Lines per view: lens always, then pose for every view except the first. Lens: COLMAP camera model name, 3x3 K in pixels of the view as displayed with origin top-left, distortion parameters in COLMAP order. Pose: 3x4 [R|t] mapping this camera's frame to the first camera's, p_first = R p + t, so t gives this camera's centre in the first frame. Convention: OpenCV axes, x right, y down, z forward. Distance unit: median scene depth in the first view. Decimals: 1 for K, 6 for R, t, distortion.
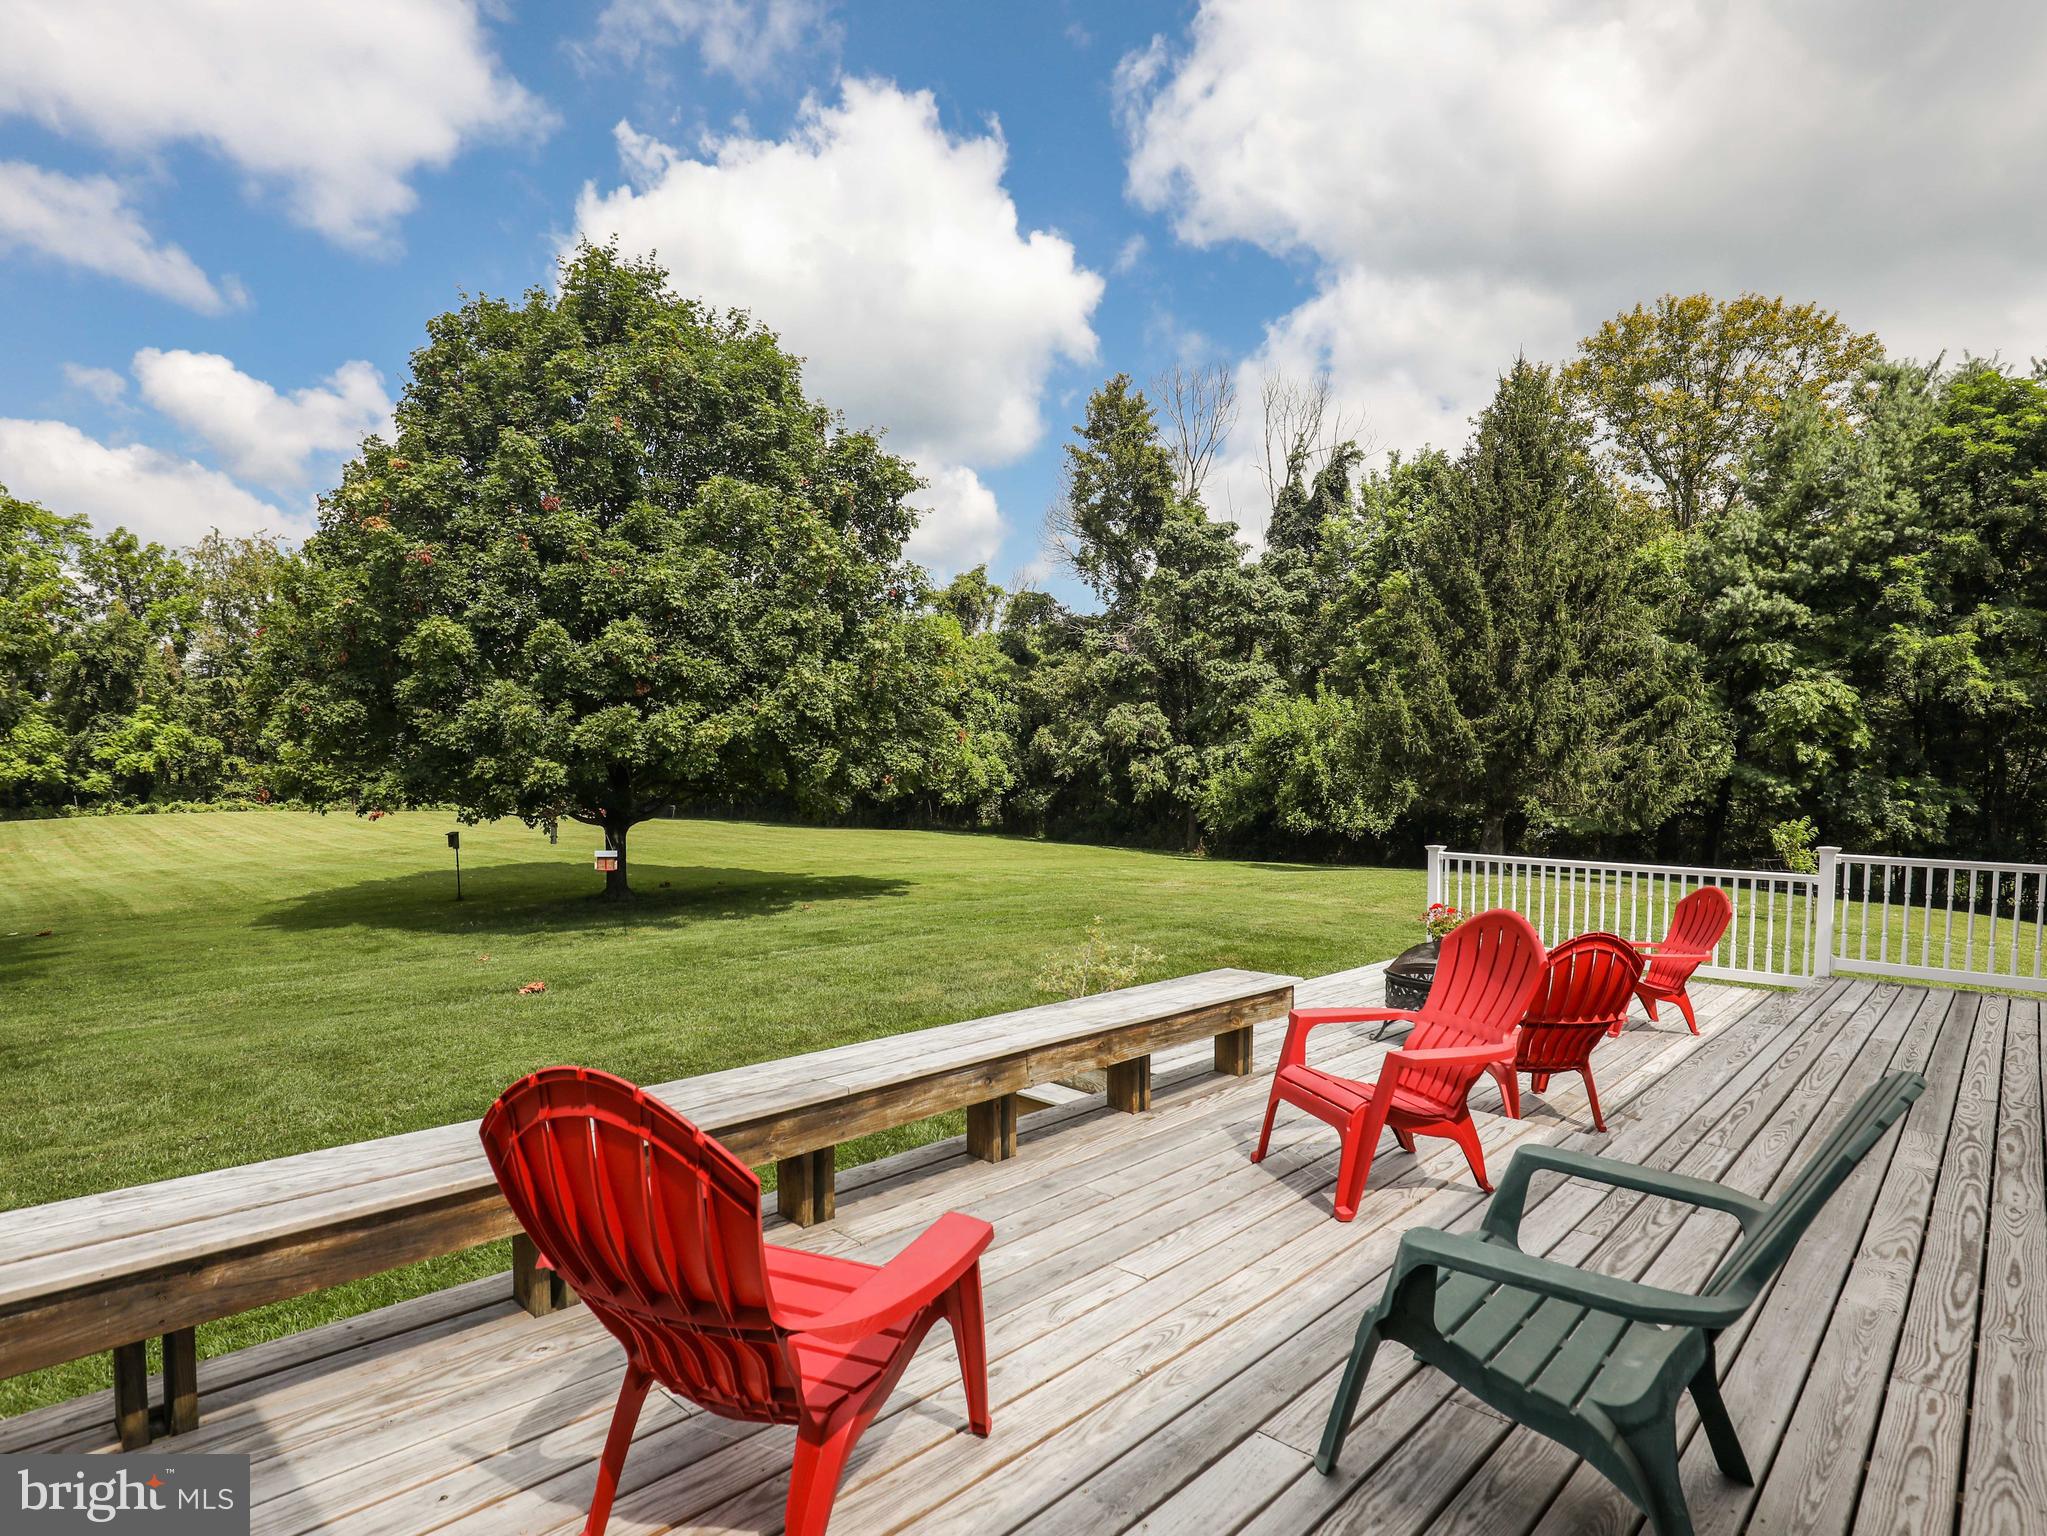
lens RADIAL K [[1103.8, 0, 1024.7], [0, 1103.8, 808.5], [0, 0, 1]] dist [-0.025266, -0.000448]
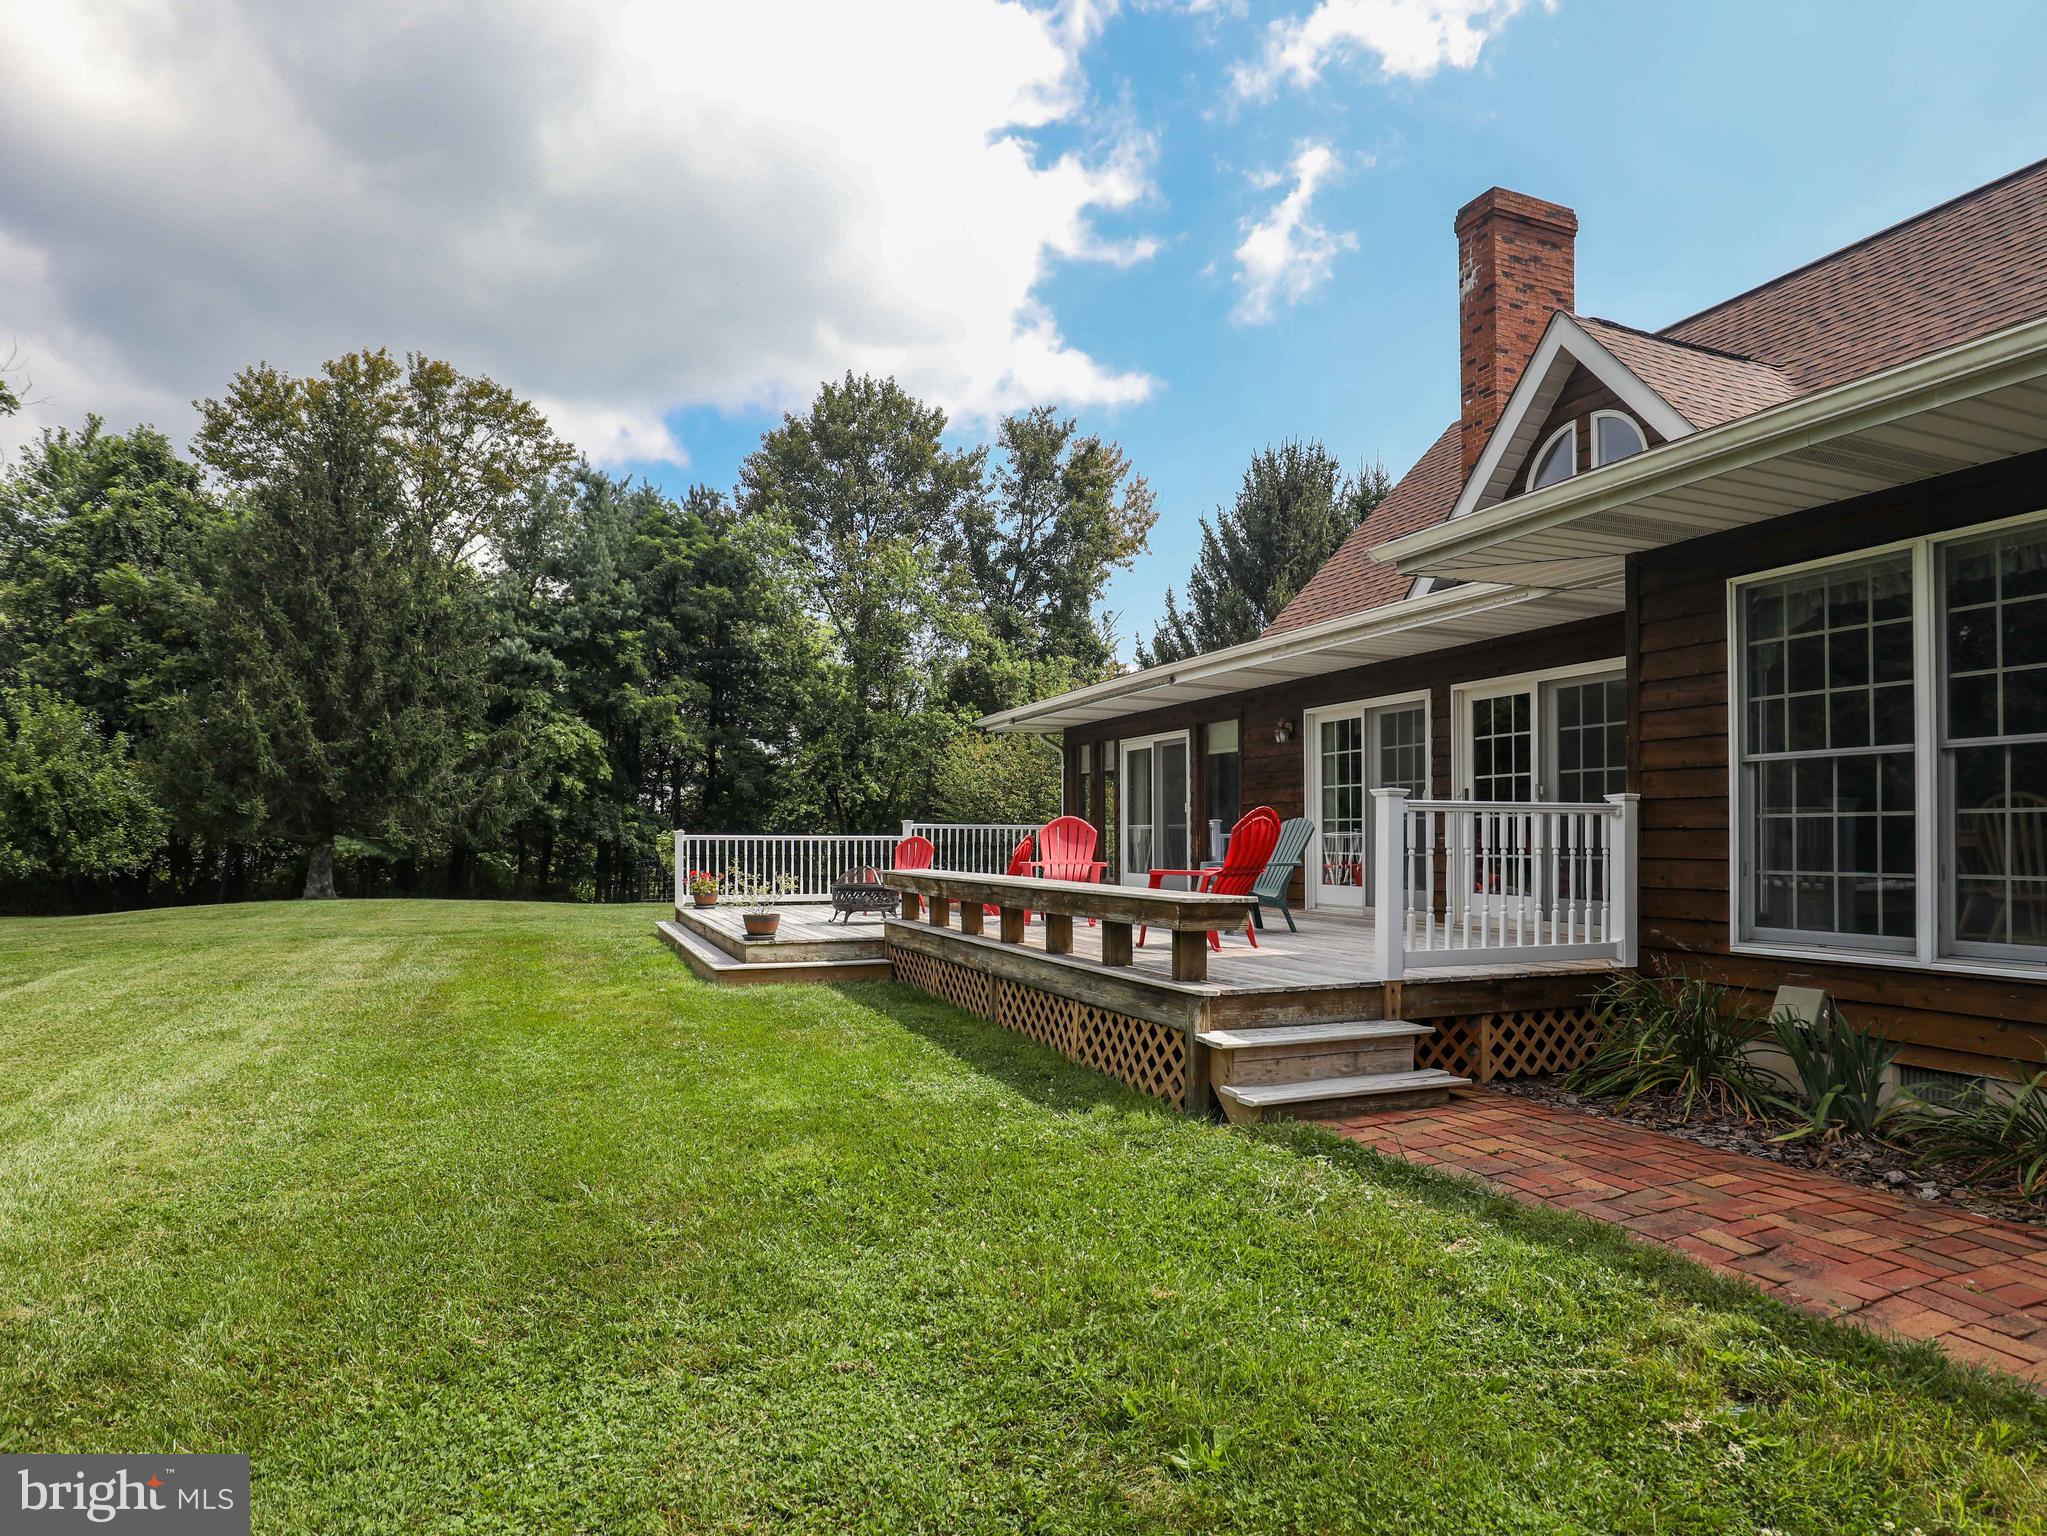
lens RADIAL K [[1173.5, 0, 1022.3], [0, 1173.5, 799.9], [0, 0, 1]] dist [-0.000788, -0.000874]
pose [[0.410707, 0.005027, 0.911754, -0.256918], [0.035536, 0.999137, -0.021516, 0.012824], [-0.911075, 0.041237, 0.410174, 0.012795]]
